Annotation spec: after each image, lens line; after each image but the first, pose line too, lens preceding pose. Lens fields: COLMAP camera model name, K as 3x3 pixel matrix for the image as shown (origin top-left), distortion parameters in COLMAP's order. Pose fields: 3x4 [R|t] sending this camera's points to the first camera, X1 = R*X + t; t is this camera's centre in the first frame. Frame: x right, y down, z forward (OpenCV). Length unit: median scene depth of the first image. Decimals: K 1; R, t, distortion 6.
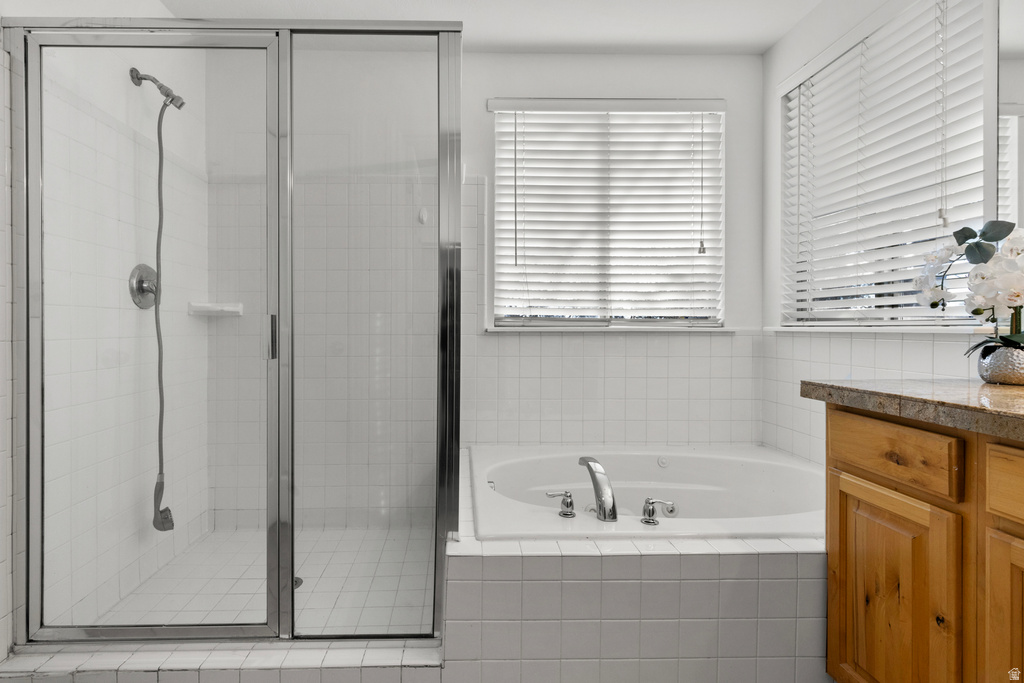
lens RADIAL K [[473.2, 0, 515.2], [0, 473.2, 331.5], [0, 0, 1]] dist [0.004344, -0.000273]
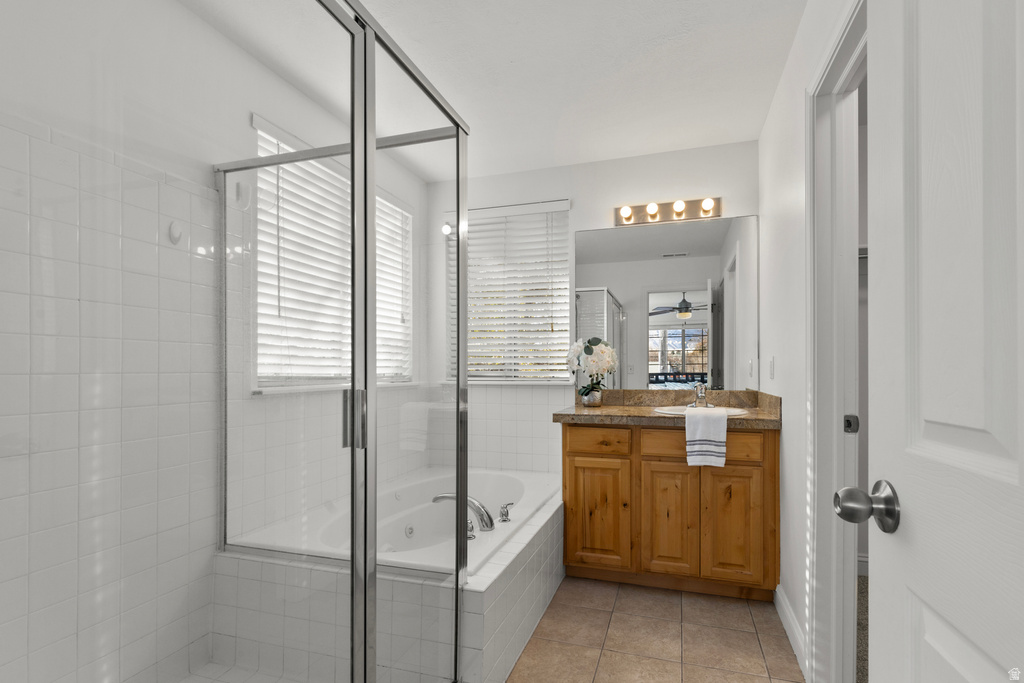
lens RADIAL K [[466.6, 0, 510.8], [0, 466.6, 370.3], [0, 0, 1]] dist [0.000385, 0.000054]
pose [[0.355731, -0.002346, 0.934586, -1.161049], [0.008570, 0.999963, -0.000752, -0.065093], [-0.934549, 0.008277, 0.355737, 0.516190]]
